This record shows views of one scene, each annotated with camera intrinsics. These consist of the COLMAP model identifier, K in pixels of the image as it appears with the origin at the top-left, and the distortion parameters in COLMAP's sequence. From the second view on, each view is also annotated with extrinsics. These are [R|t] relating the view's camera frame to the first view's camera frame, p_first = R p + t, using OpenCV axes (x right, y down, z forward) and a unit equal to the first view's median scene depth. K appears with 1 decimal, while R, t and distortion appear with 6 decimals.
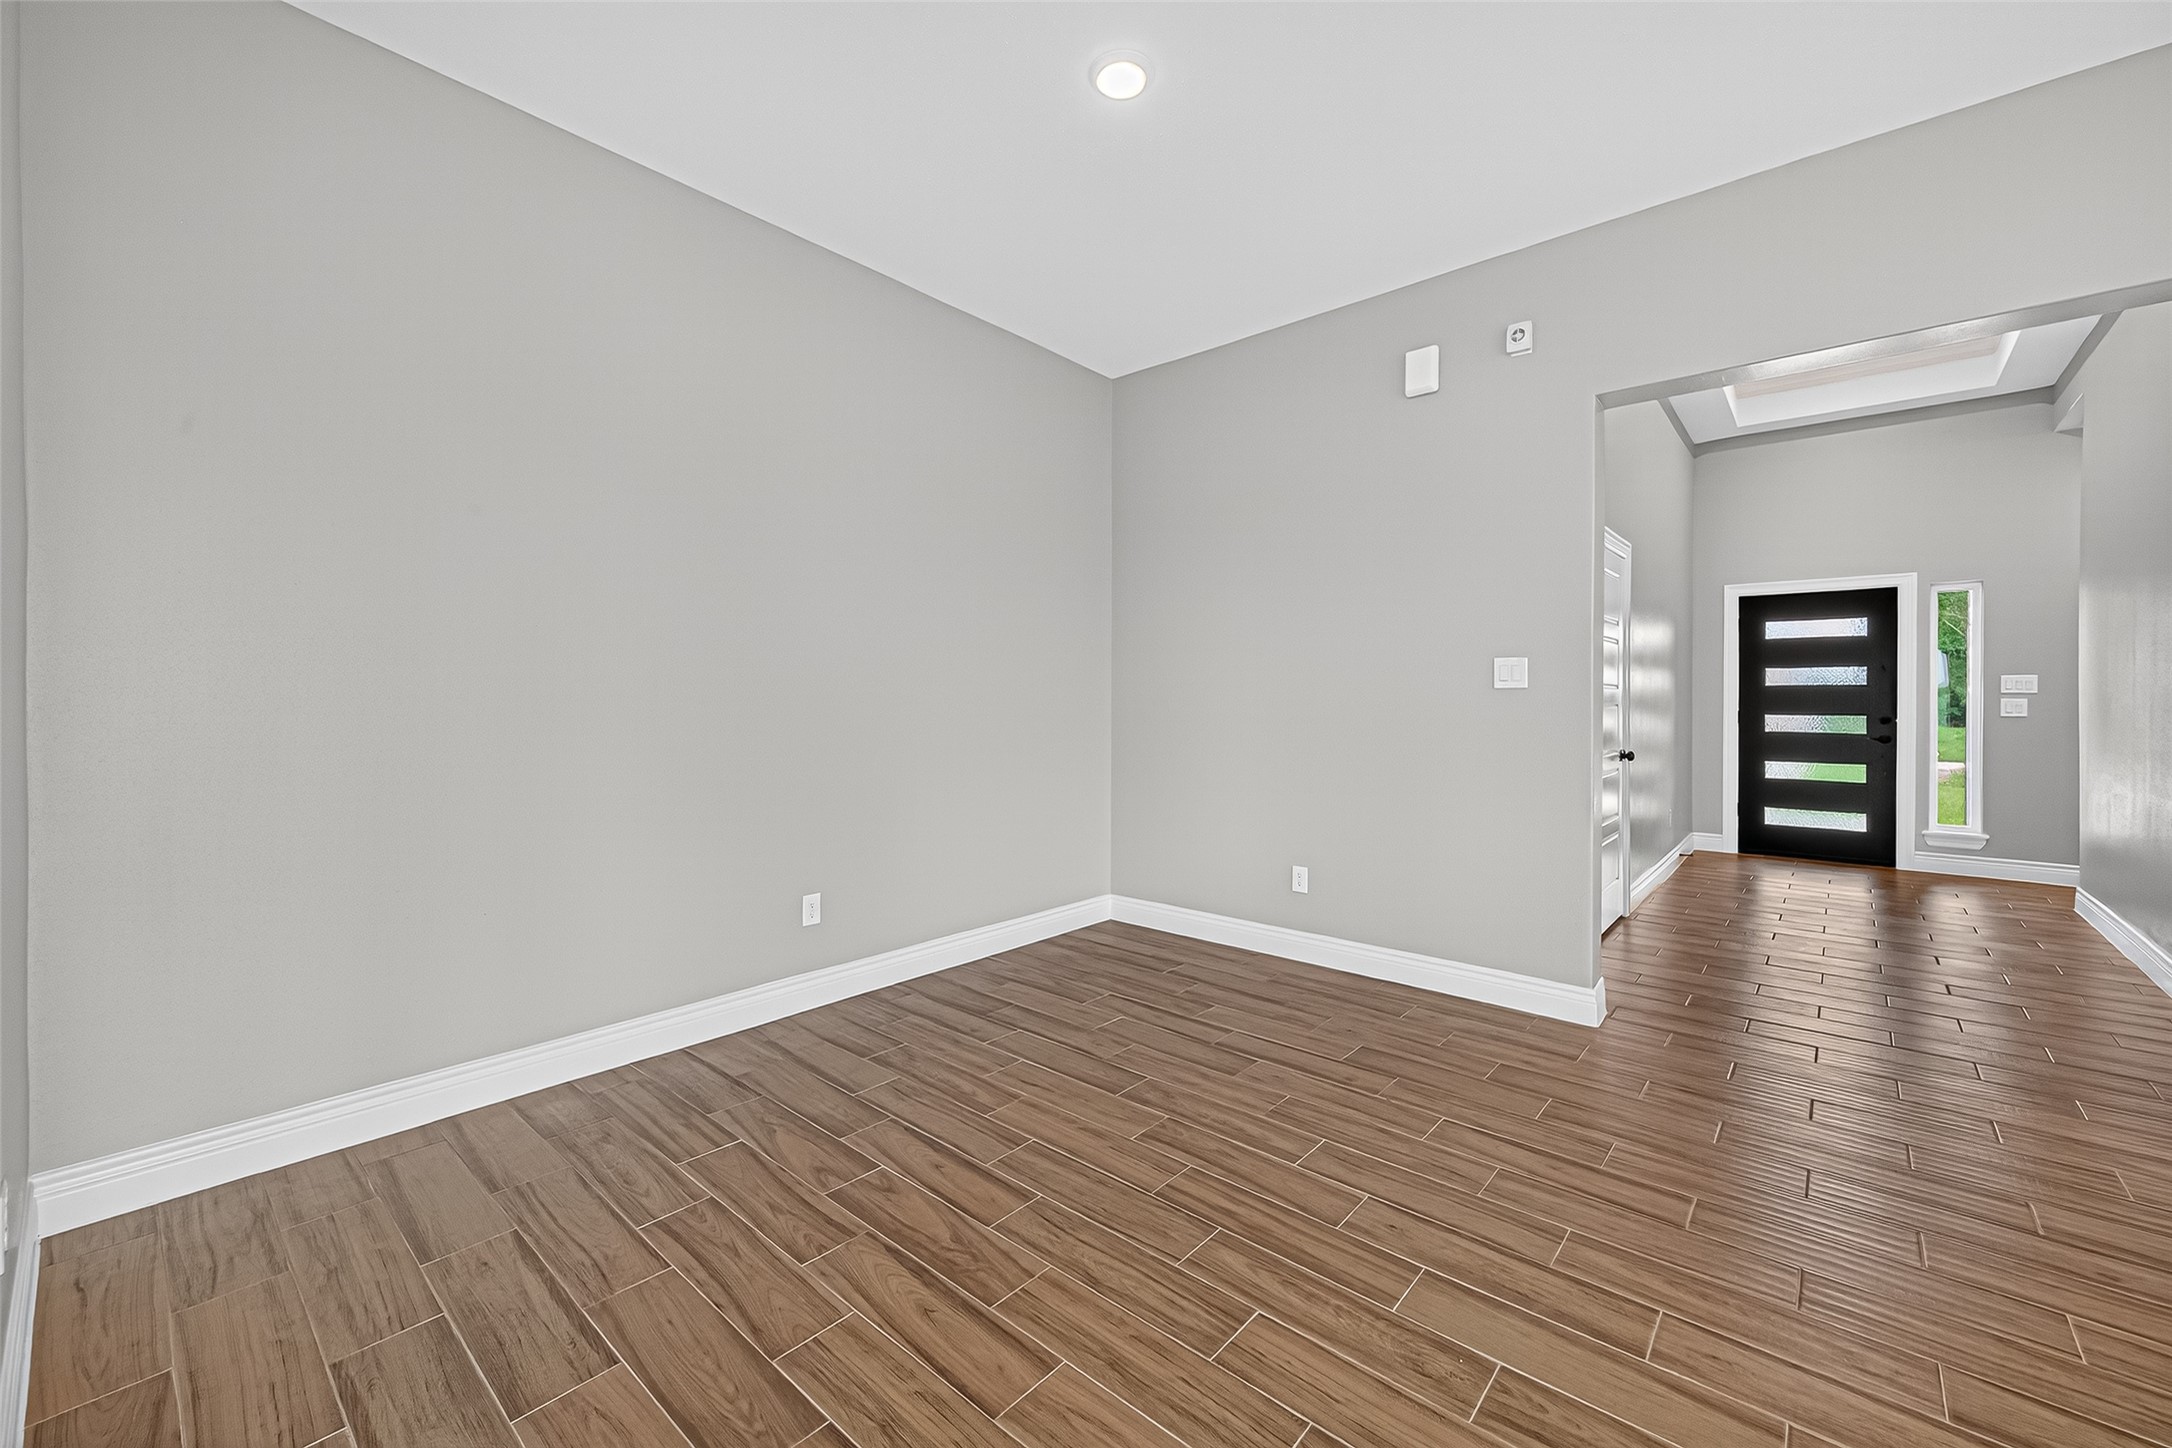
lens RADIAL K [[873.0, 0, 1079.5], [0, 873.0, 717.8], [0, 0, 1]] dist [0.011308, -0.000890]
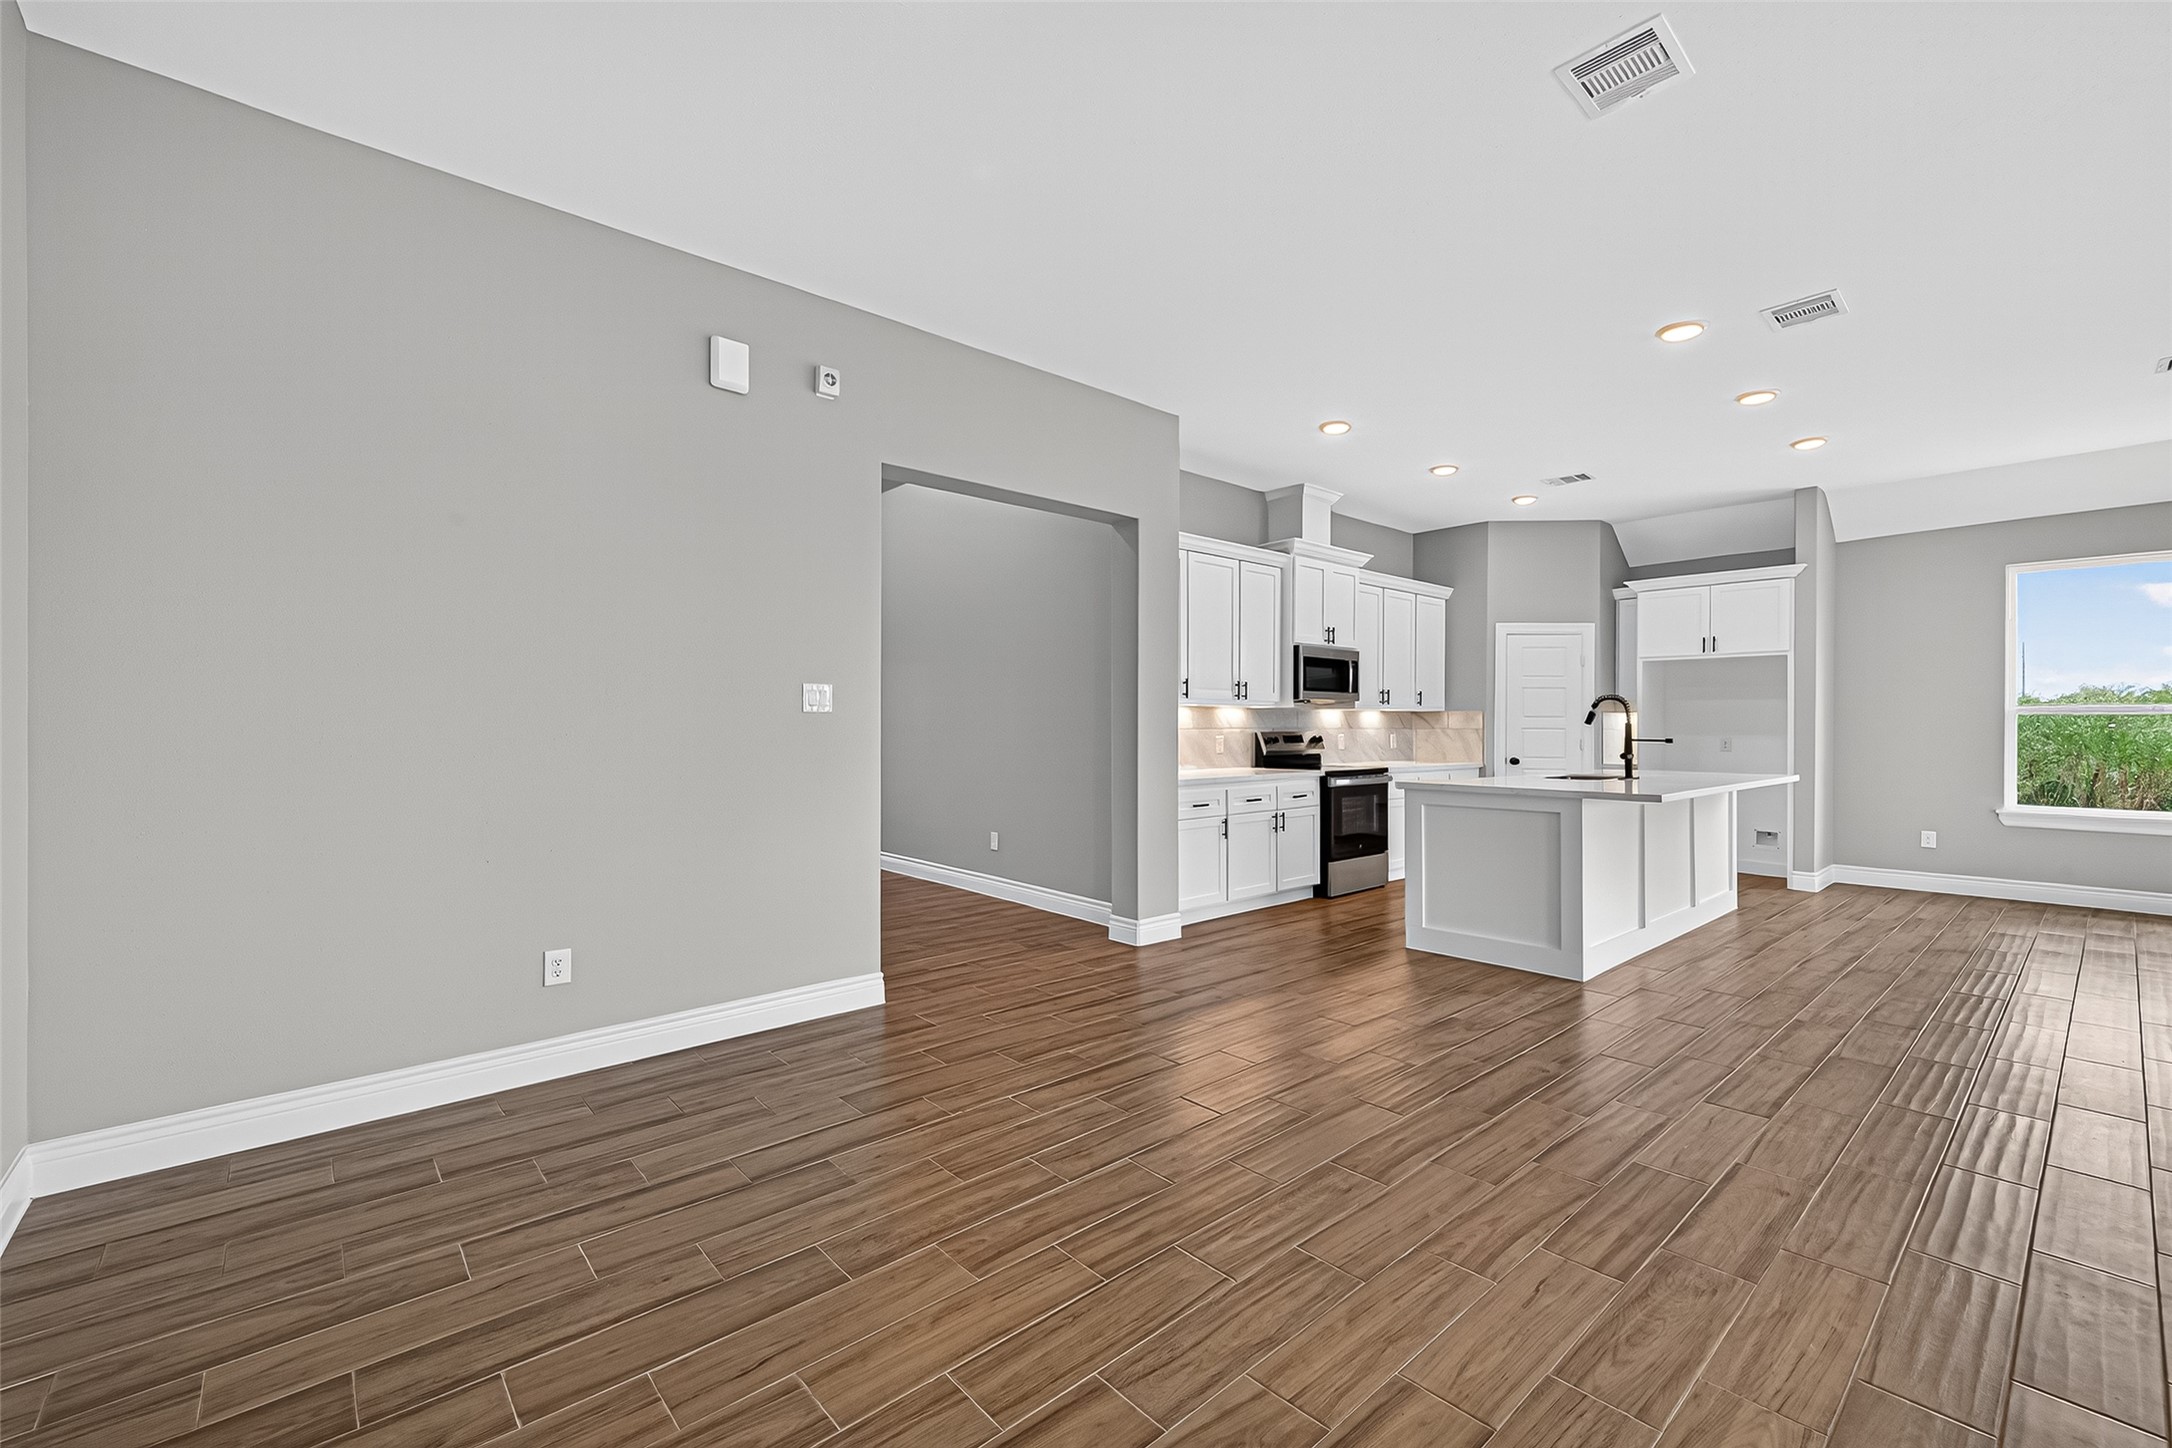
lens RADIAL K [[855.8, 0, 1080.3], [0, 855.8, 722.9], [0, 0, 1]] dist [0.009287, 0.000048]
pose [[0.147843, -0.002063, 0.989009, -0.548337], [0.020371, 0.999792, -0.000960, -0.014266], [-0.988801, 0.020289, 0.147854, 0.622917]]
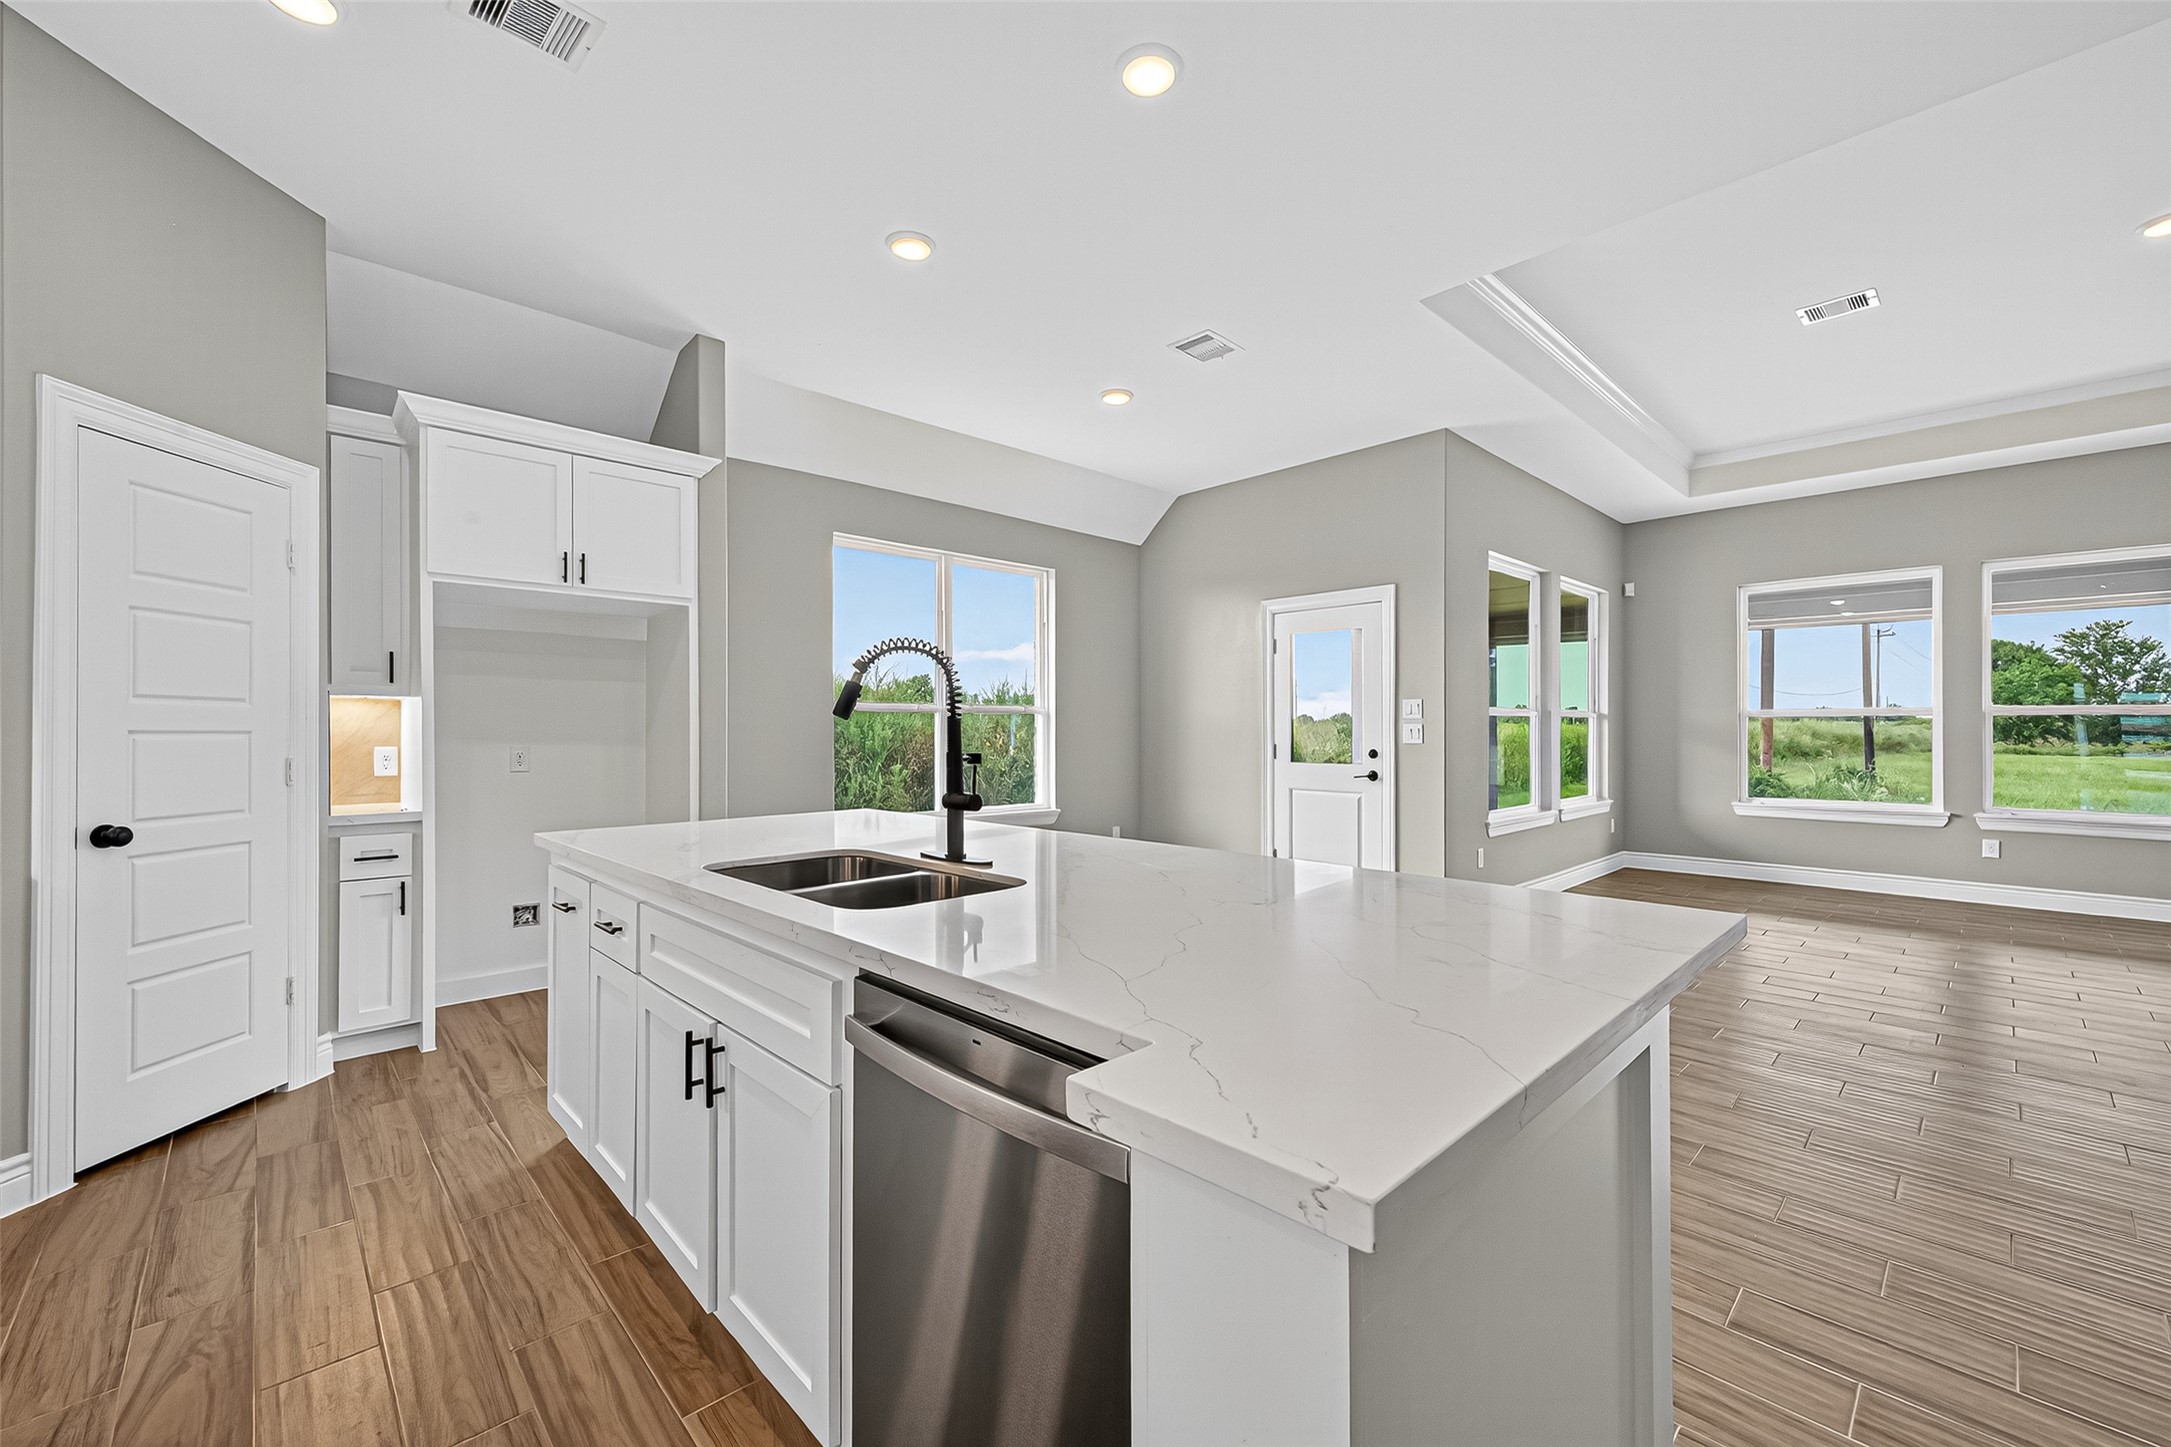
lens RADIAL K [[879.2, 0, 1085.5], [0, 879.2, 723.7], [0, 0, 1]] dist [0.009783, -0.000064]
pose [[-0.996133, -0.007669, 0.087527, 1.093419], [-0.006176, 0.999831, 0.017310, -0.002372], [-0.087645, 0.016702, -0.996012, 0.494711]]
